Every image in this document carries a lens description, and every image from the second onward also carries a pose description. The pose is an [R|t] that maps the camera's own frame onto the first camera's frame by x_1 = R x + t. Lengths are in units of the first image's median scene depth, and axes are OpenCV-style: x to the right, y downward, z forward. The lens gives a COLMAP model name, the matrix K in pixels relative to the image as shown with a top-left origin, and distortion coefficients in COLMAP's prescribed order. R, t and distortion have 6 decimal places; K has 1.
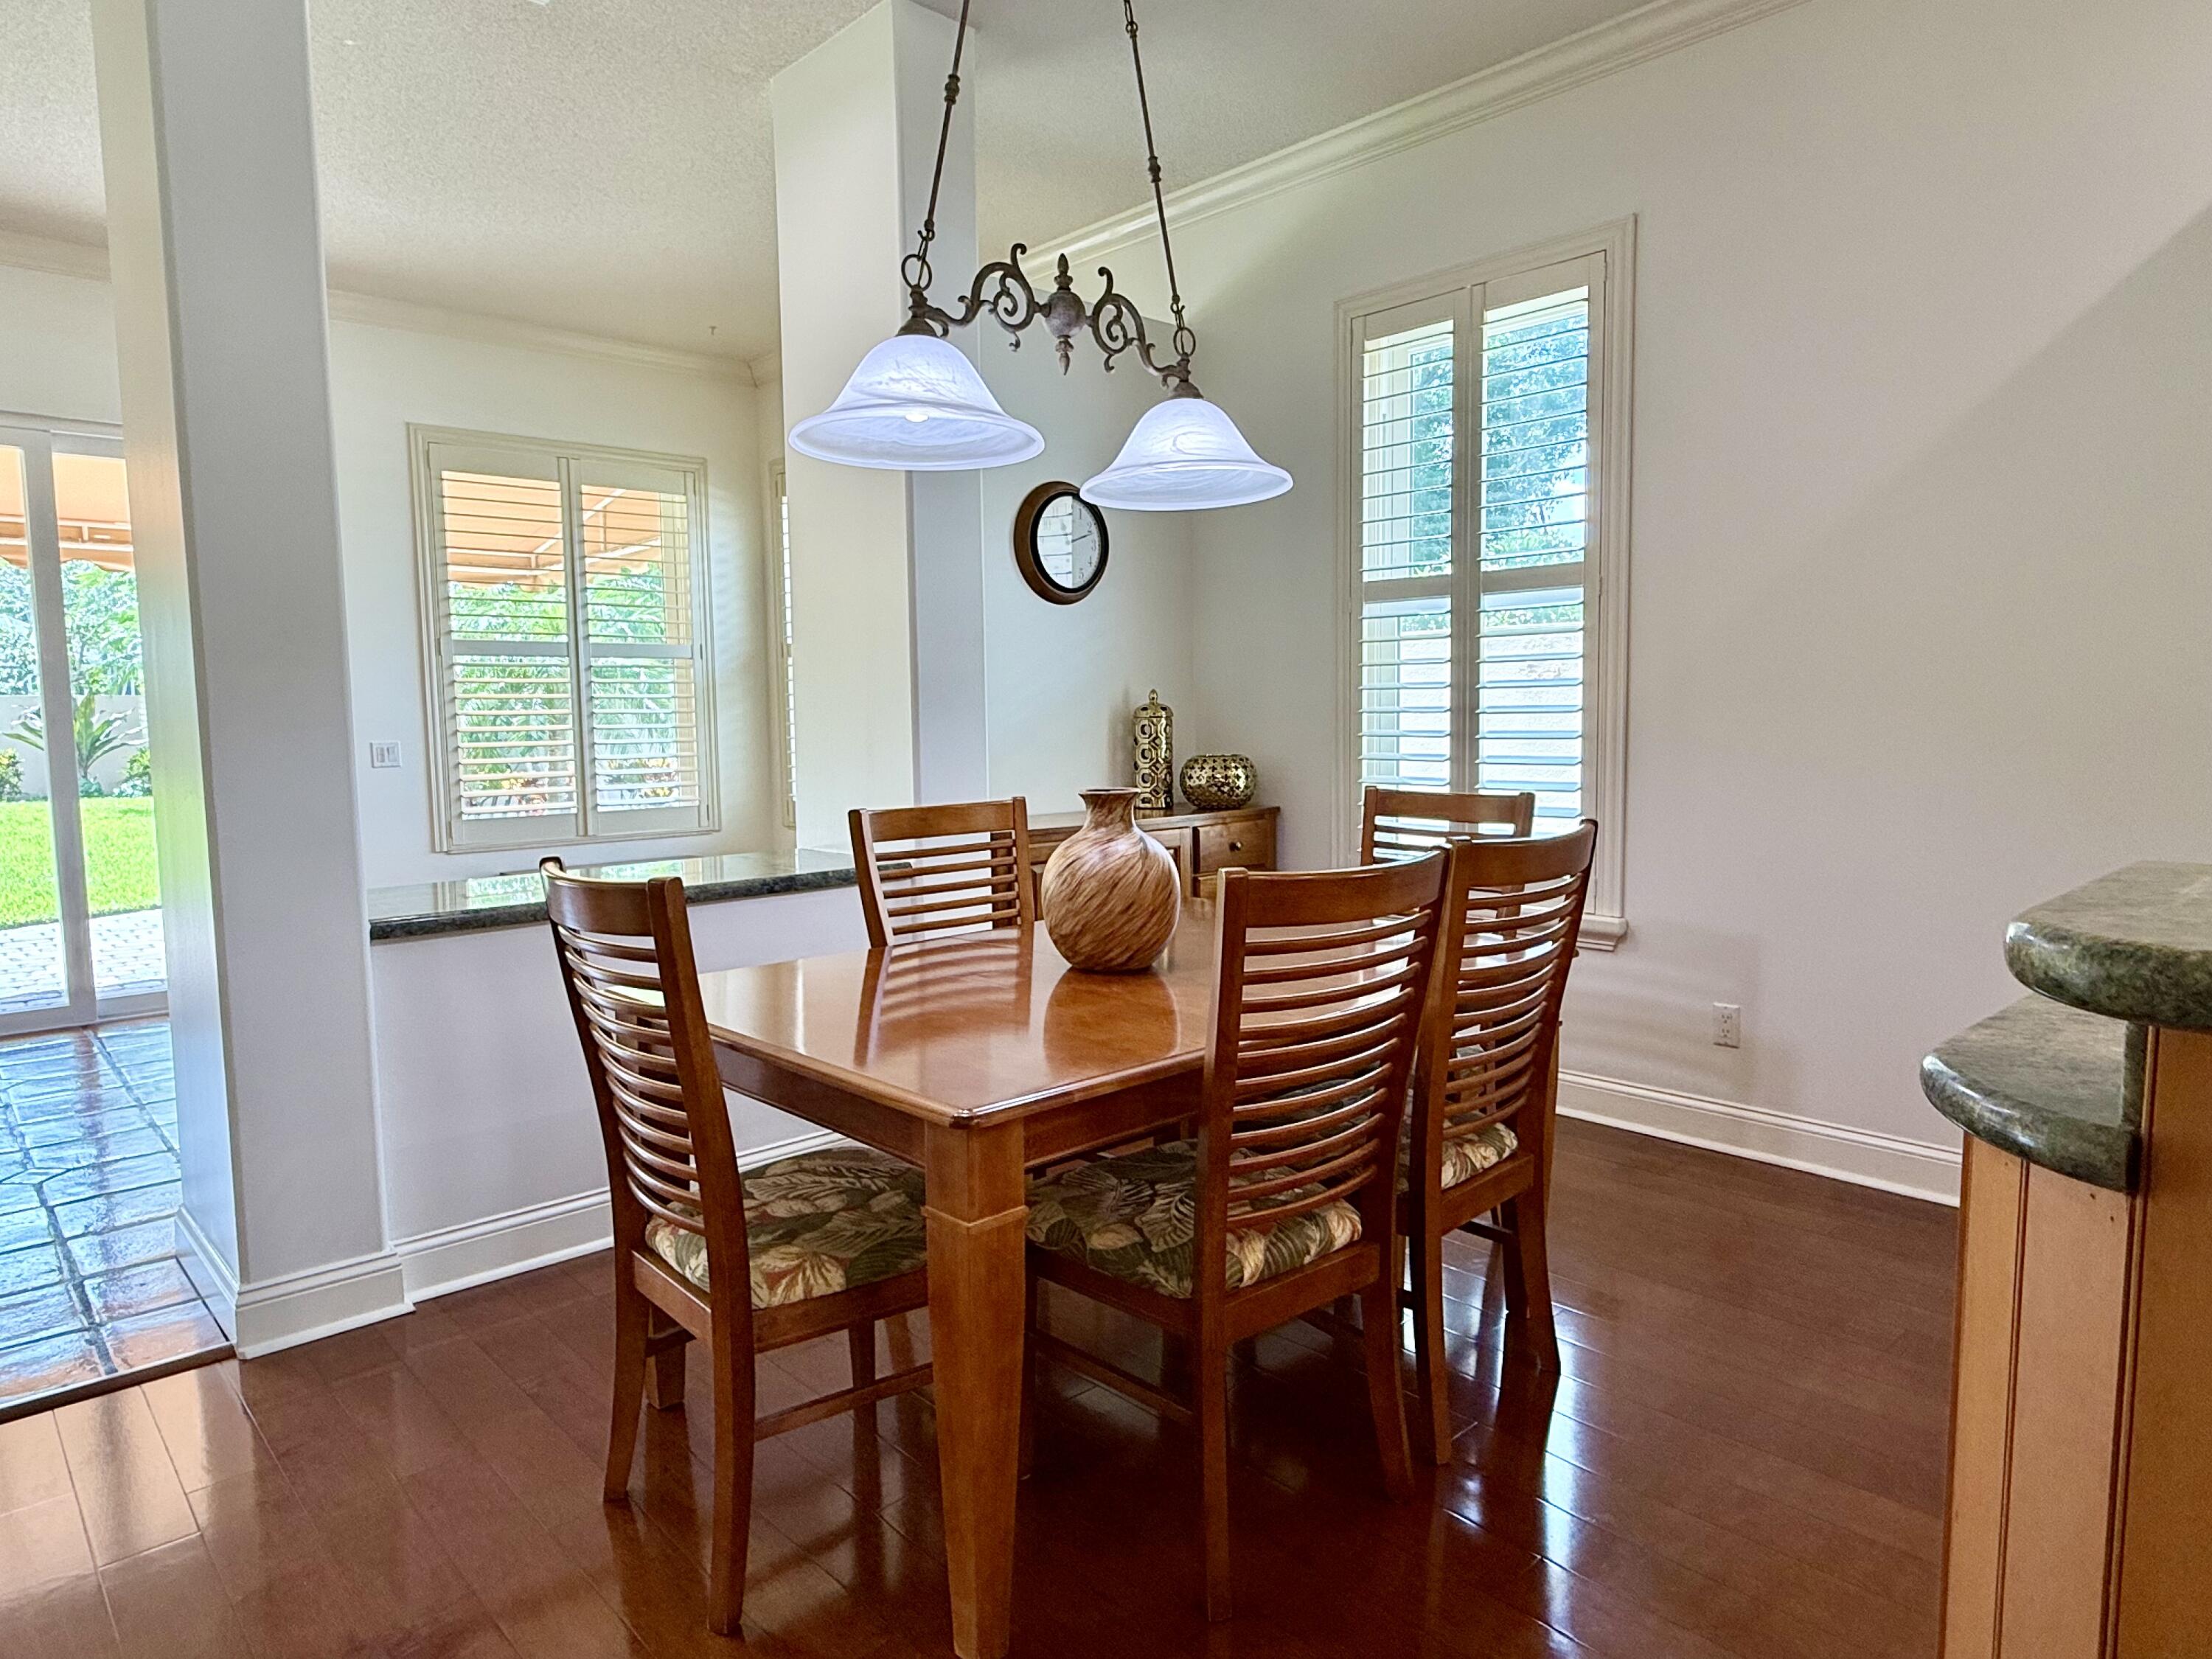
lens RADIAL K [[1352.5, 0, 1106.0], [0, 1352.5, 829.5], [0, 0, 1]] dist [-0.003703, 0.000220]
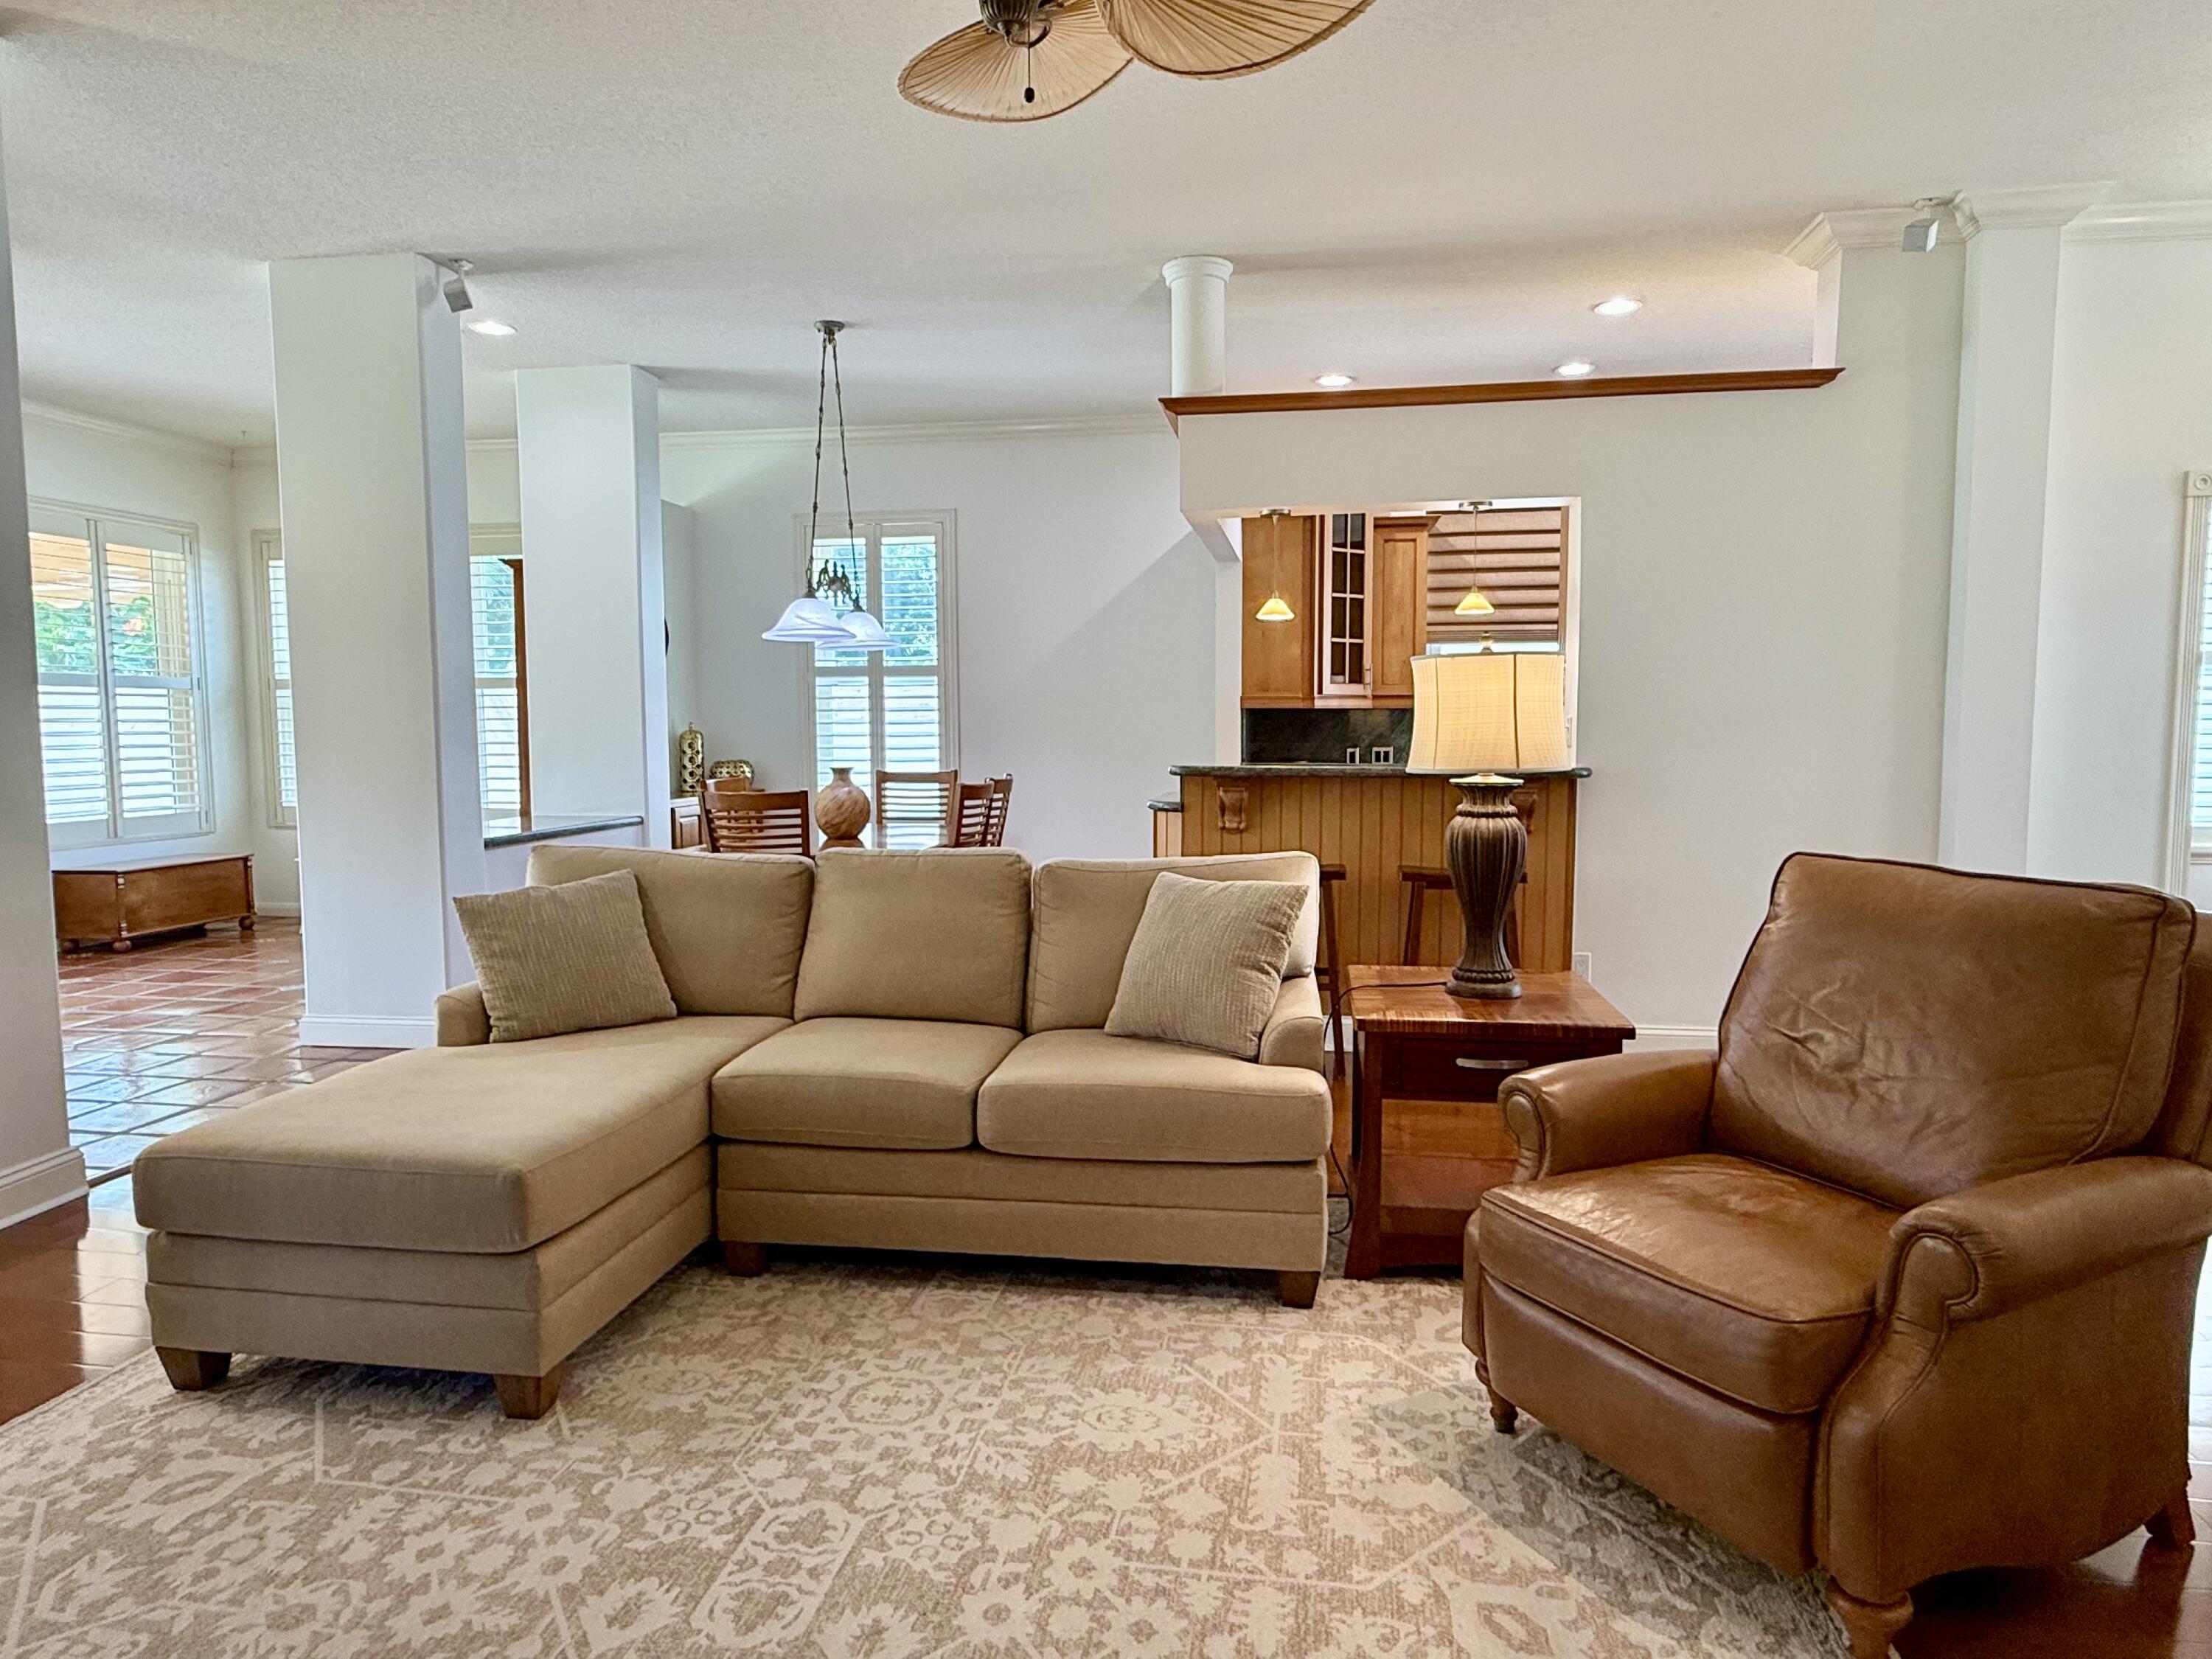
lens RADIAL K [[1352.5, 0, 1106.0], [0, 1352.5, 829.5], [0, 0, 1]] dist [-0.003703, 0.000220]
pose [[0.793709, -0.038728, 0.607064, -0.664932], [0.048987, 0.998799, -0.000329, 0.064906], [-0.606323, 0.030000, 0.794653, -0.750545]]
